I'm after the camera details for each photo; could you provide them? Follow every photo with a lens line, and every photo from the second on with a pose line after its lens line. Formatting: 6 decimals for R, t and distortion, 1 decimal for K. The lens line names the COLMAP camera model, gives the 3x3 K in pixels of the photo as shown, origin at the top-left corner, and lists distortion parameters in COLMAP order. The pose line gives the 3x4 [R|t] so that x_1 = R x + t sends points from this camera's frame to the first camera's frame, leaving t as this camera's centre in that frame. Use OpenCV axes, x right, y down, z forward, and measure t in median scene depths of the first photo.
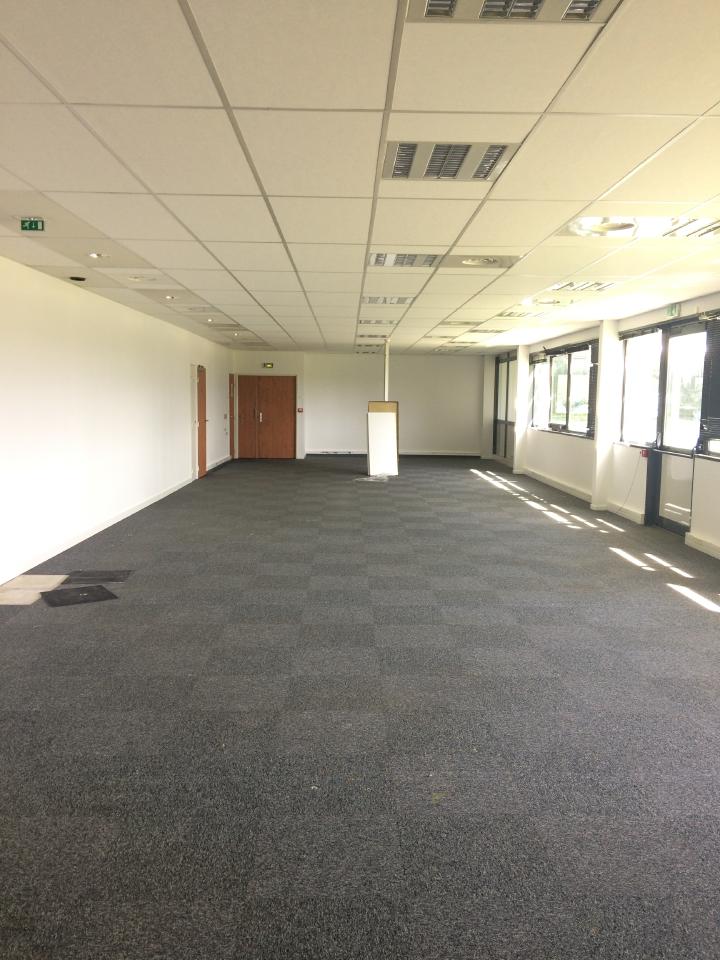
lens RADIAL K [[809.8, 0, 363.1], [0, 809.8, 485.2], [0, 0, 1]] dist [0.054111, -0.024514]
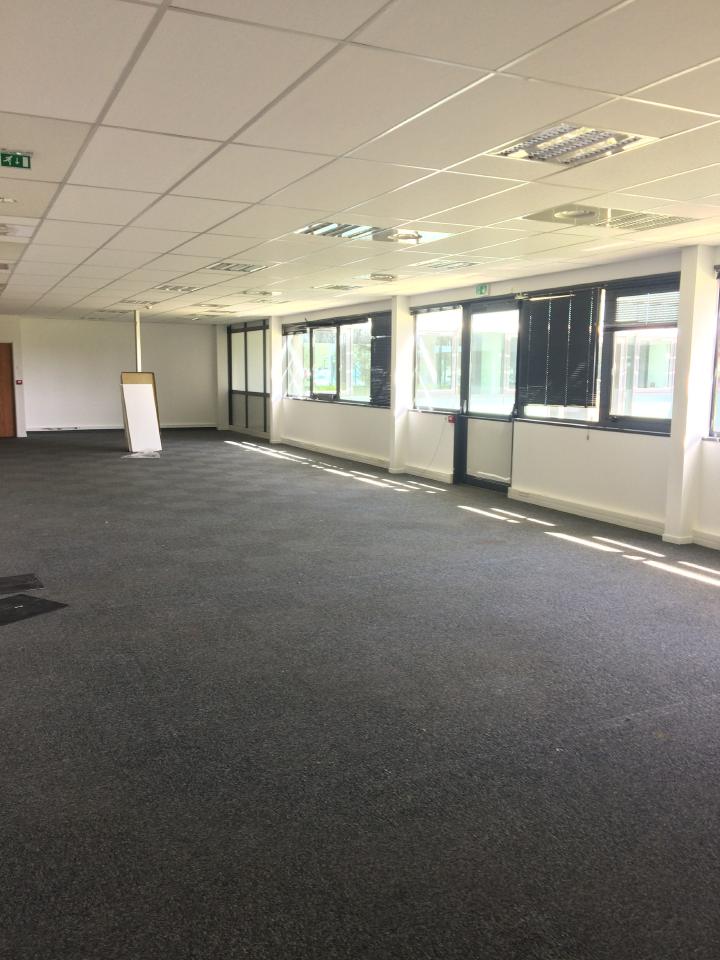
lens RADIAL K [[809.8, 0, 362.5], [0, 809.8, 478.9], [0, 0, 1]] dist [0.054111, -0.024514]
pose [[0.906004, -0.061949, 0.418711, -0.211694], [0.049499, 0.997951, 0.040542, -0.008189], [-0.420364, -0.016006, 0.907214, 0.050903]]
